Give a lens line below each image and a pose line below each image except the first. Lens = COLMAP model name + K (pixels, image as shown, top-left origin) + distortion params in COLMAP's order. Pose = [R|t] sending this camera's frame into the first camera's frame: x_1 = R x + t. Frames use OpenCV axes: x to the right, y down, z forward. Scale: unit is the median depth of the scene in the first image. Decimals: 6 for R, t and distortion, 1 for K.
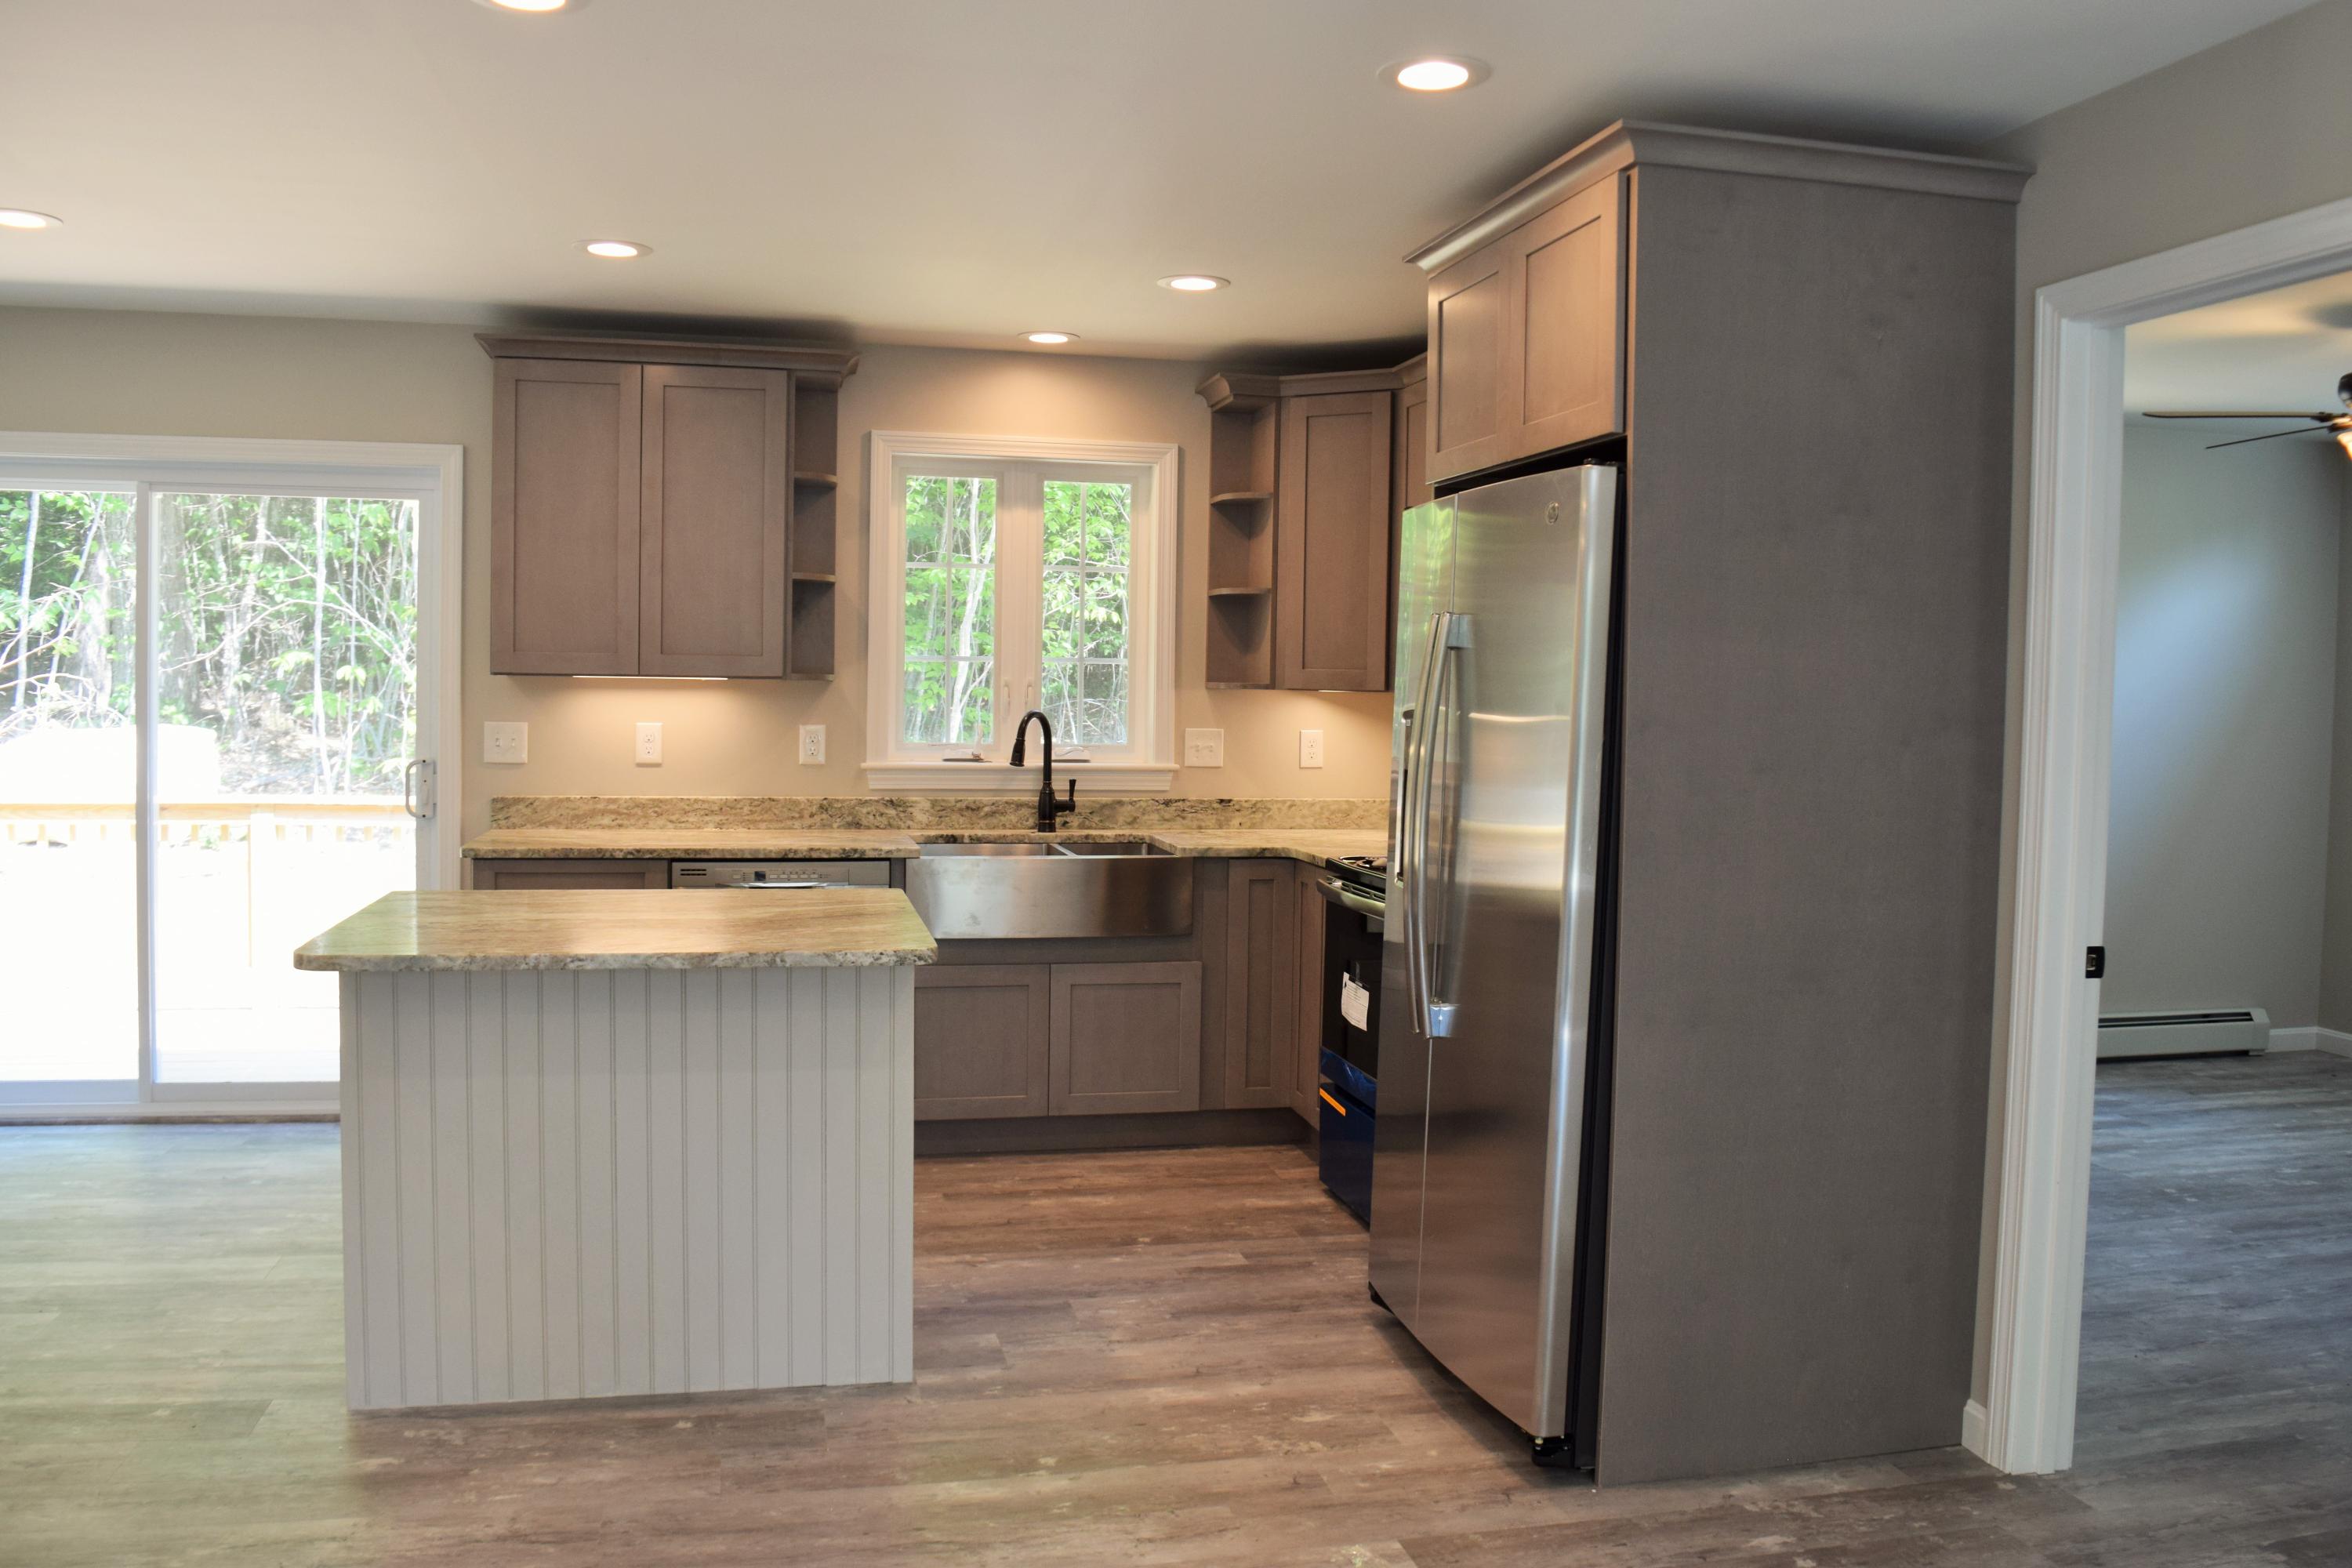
lens RADIAL K [[1855.4, 0, 1178.0], [0, 1855.4, 771.4], [0, 0, 1]] dist [-0.083699, 0.007994]
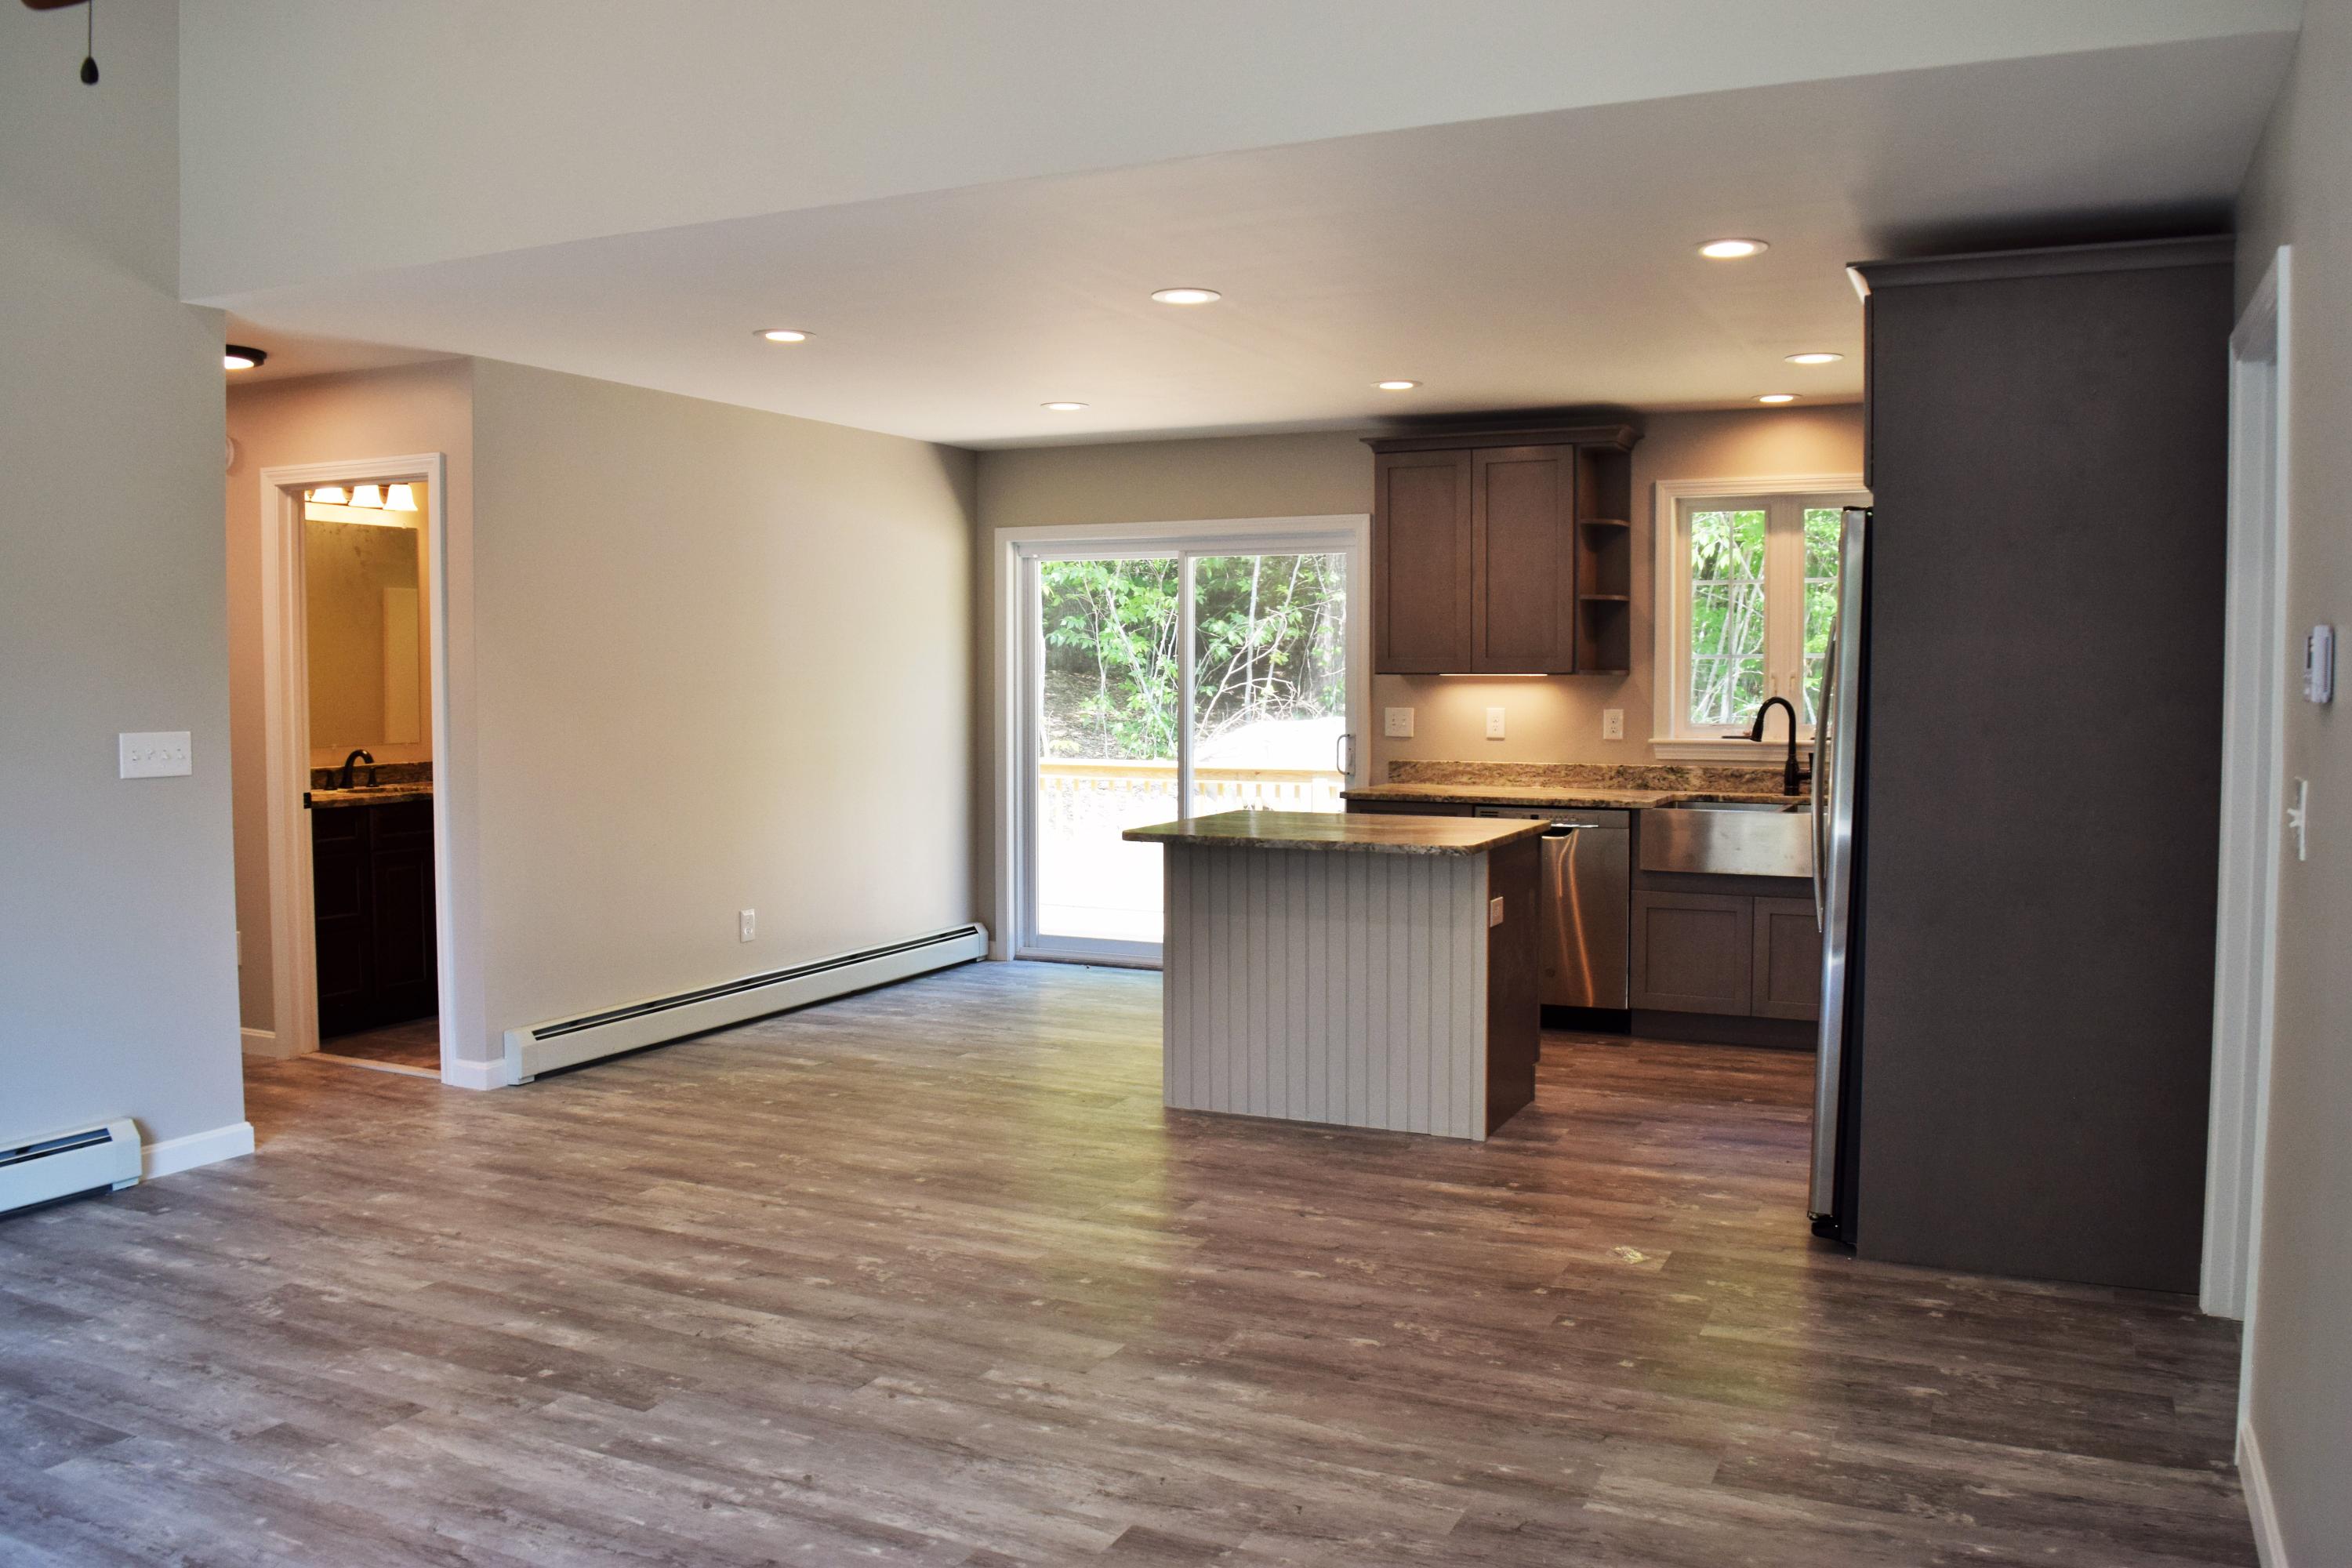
lens RADIAL K [[1855.4, 0, 1181.6], [0, 1855.4, 782.3], [0, 0, 1]] dist [-0.083699, 0.007994]
pose [[0.782764, 0.019586, -0.622011, 0.408046], [-0.015429, 0.999808, 0.012067, 0.016735], [0.622128, 0.000151, 0.782916, -0.230964]]
